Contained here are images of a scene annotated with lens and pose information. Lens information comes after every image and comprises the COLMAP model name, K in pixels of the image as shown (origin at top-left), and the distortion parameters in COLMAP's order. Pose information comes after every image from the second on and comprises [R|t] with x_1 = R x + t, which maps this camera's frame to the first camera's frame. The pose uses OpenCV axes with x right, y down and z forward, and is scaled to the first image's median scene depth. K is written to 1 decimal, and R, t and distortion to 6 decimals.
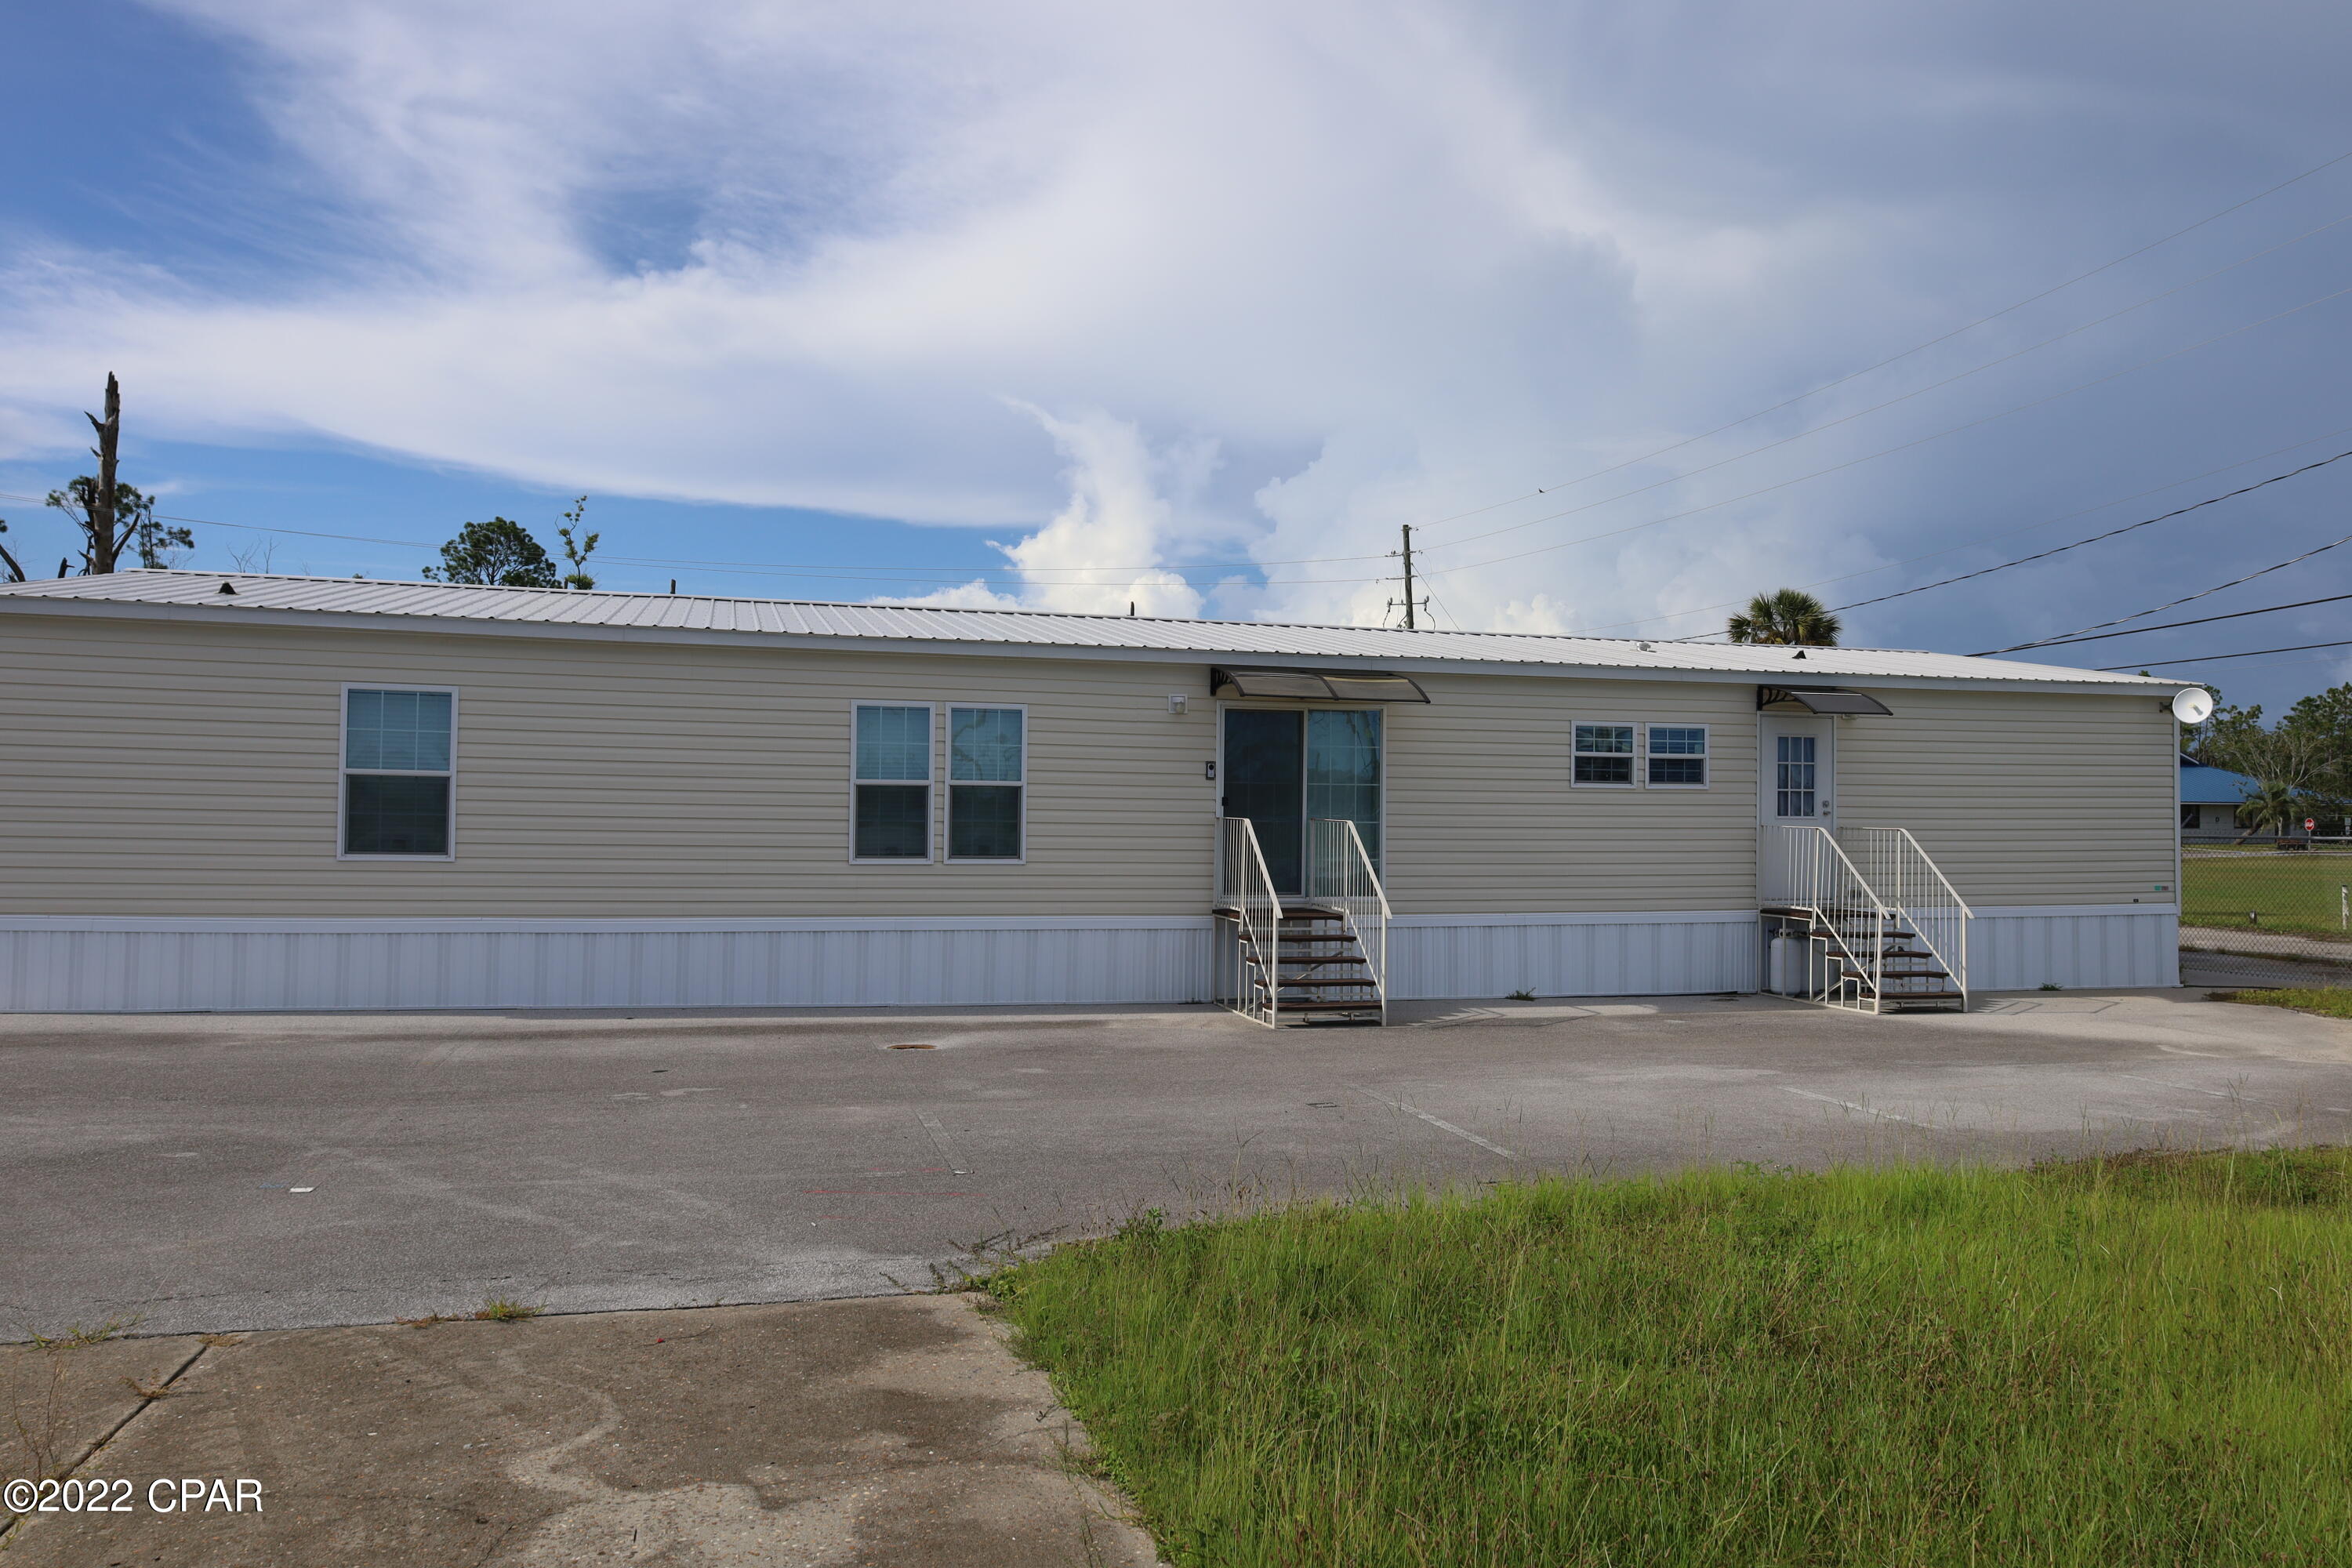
lens RADIAL K [[1607.9, 0, 1176.0], [0, 1607.9, 784.0], [0, 0, 1]] dist [0.005537, 0.000076]
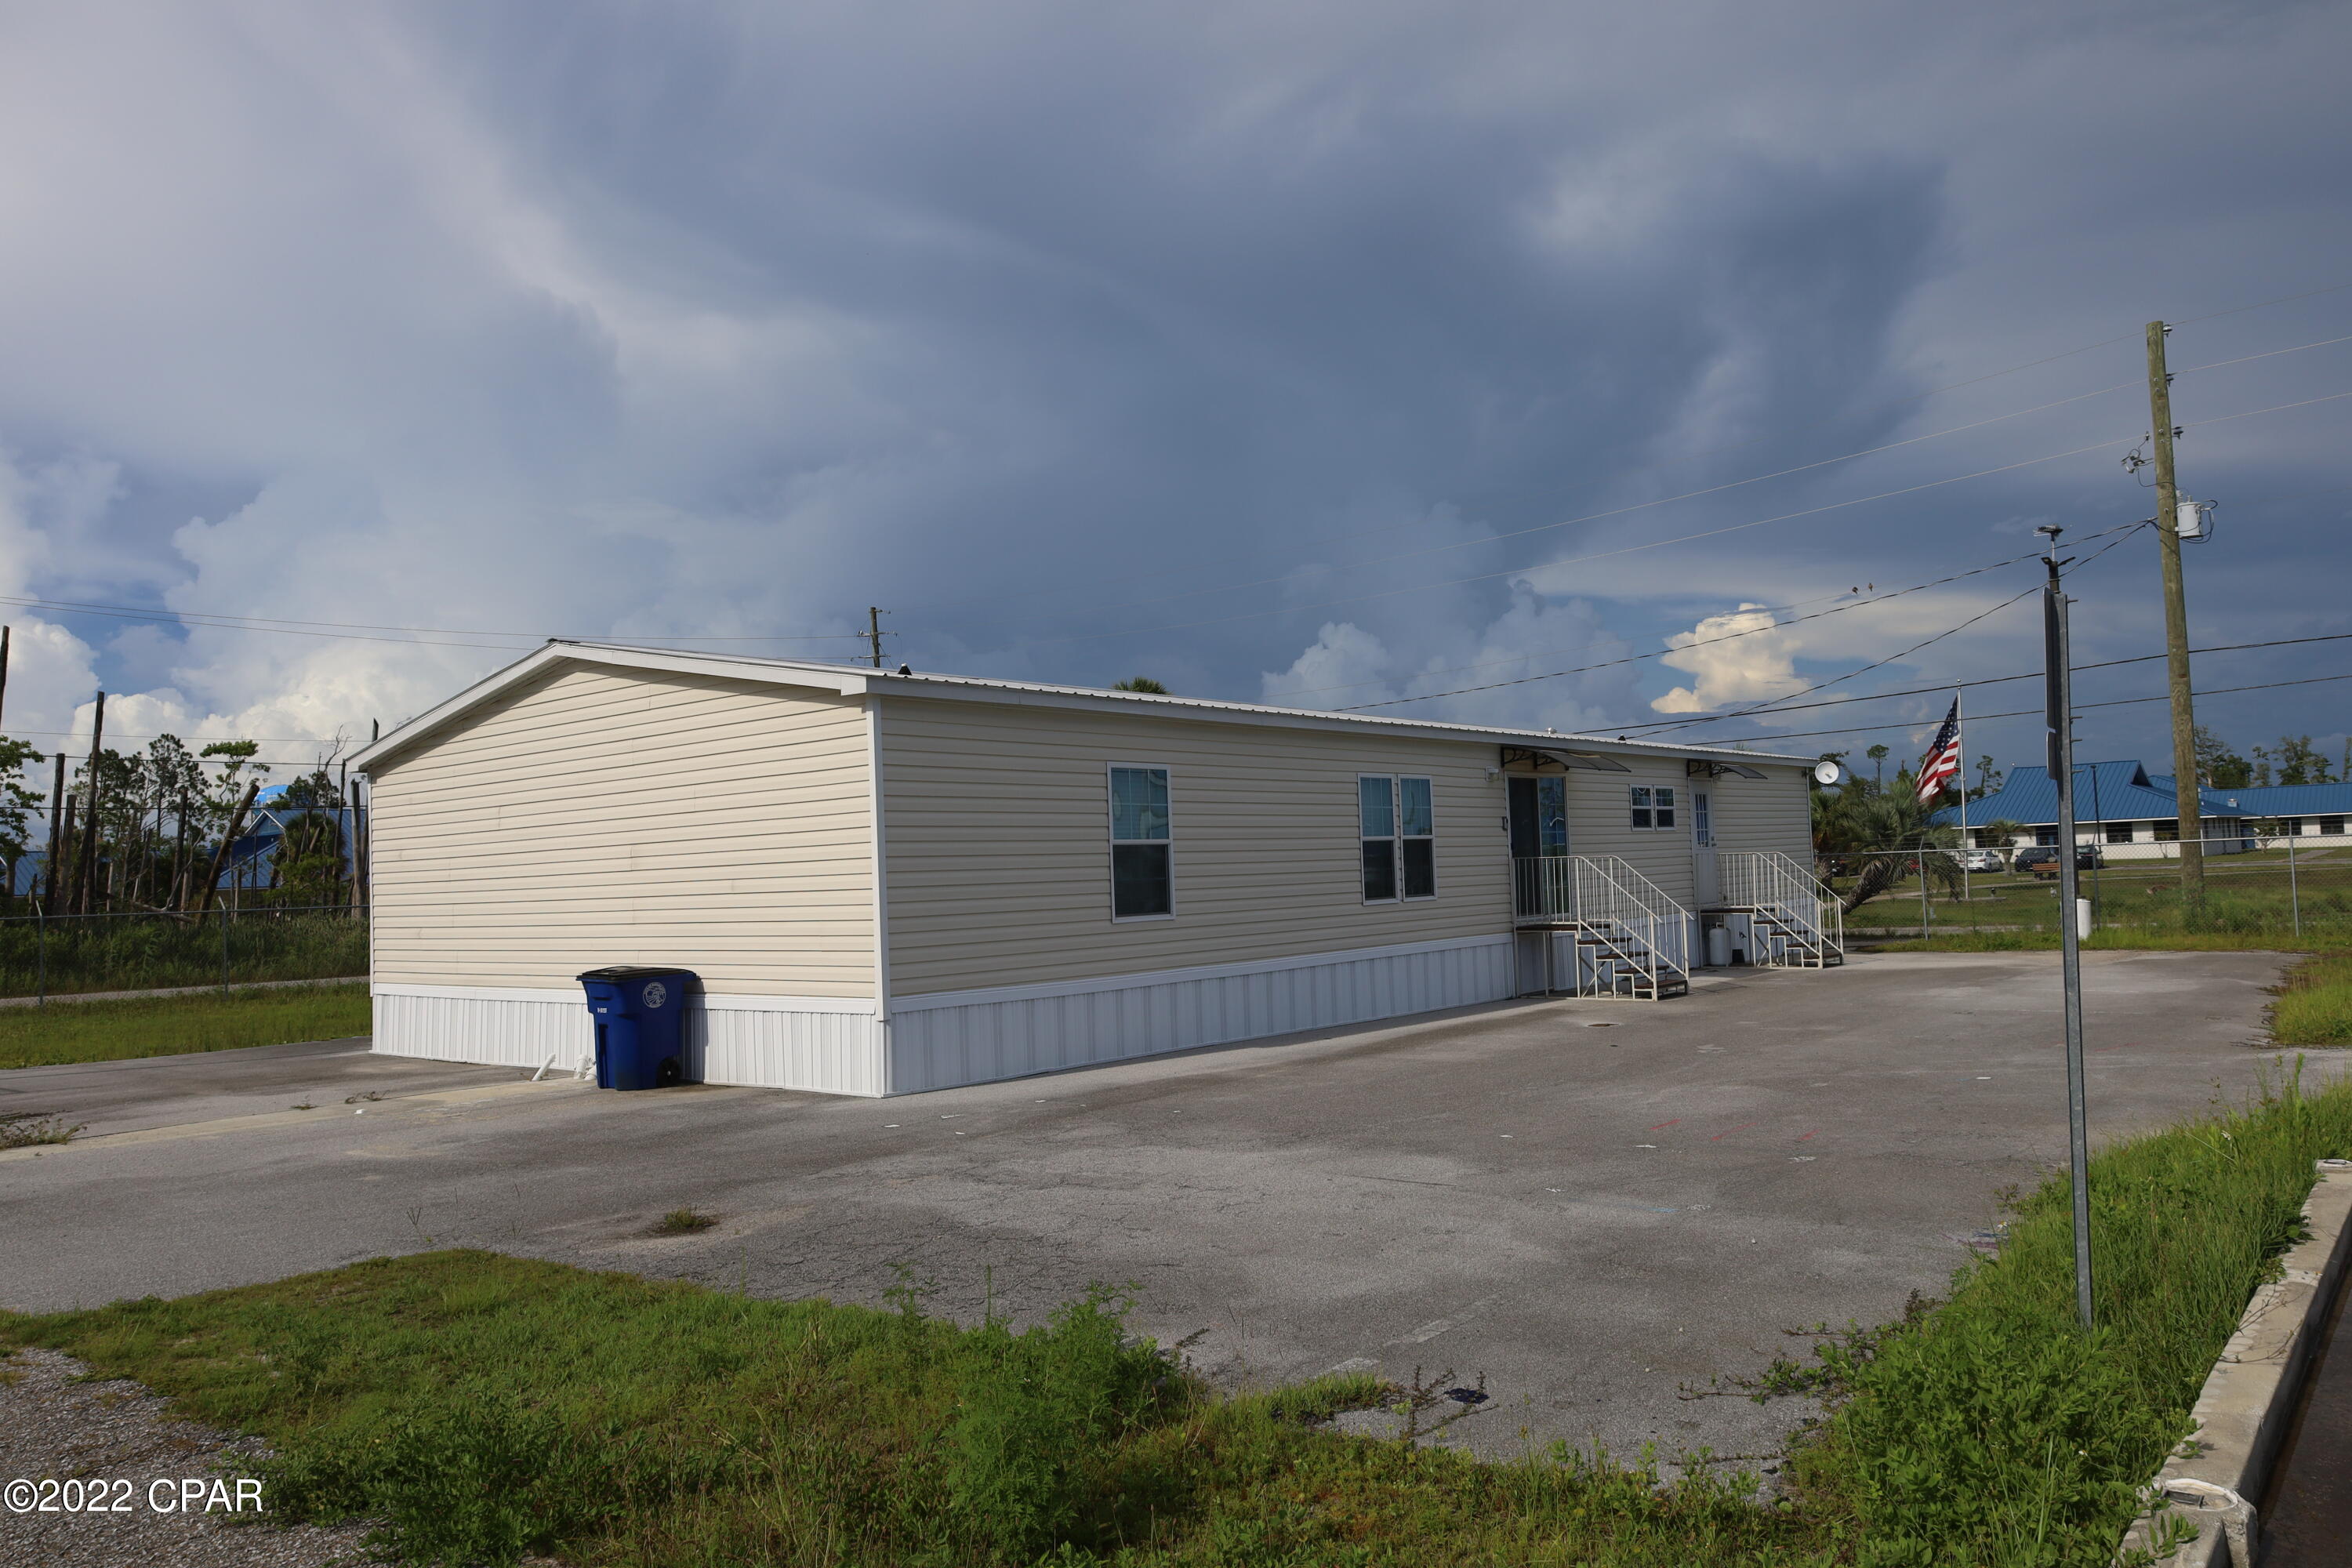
lens RADIAL K [[1607.9, 0, 1176.0], [0, 1607.9, 784.0], [0, 0, 1]] dist [0.005537, 0.000076]
pose [[0.819908, -0.011457, 0.572381, -0.887287], [0.036407, 0.998819, -0.032160, -0.008367], [-0.571337, 0.047207, 0.819357, 0.060156]]
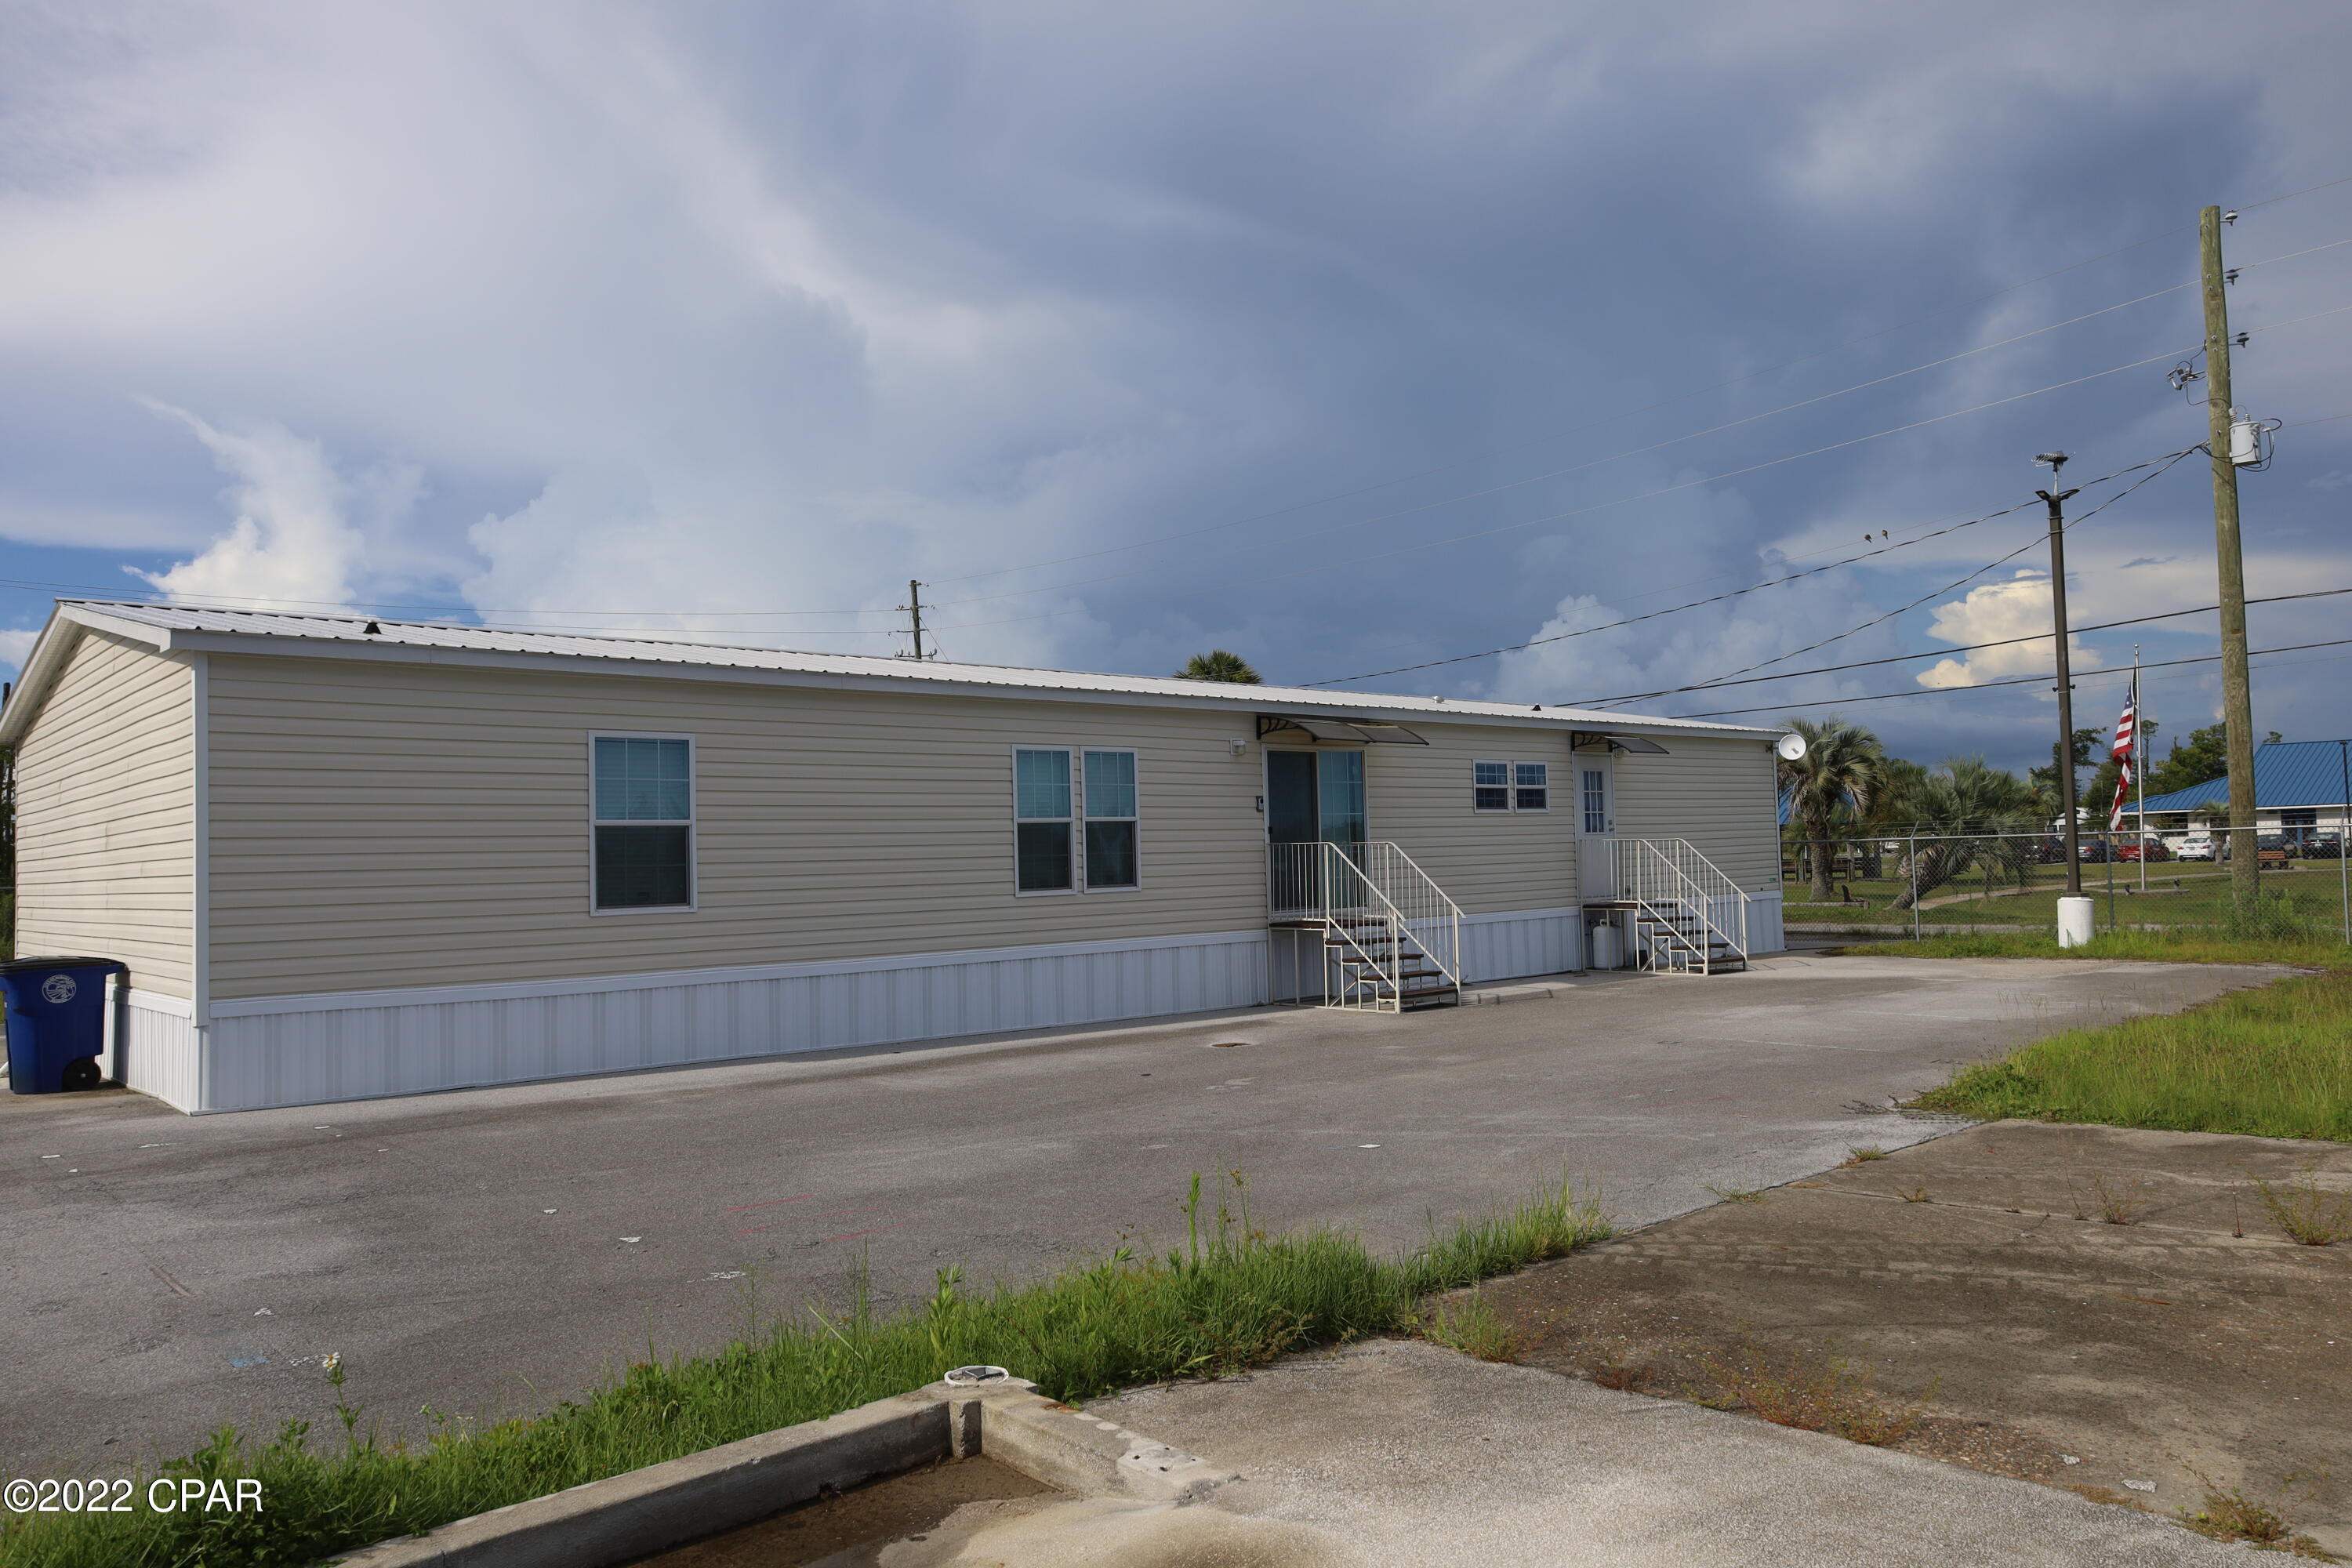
lens RADIAL K [[1607.9, 0, 1176.0], [0, 1607.9, 784.0], [0, 0, 1]] dist [0.005537, 0.000076]
pose [[0.894336, -0.016541, 0.447090, -0.506899], [0.030443, 0.999250, -0.023928, 0.002074], [-0.446359, 0.035010, 0.894169, -0.007122]]
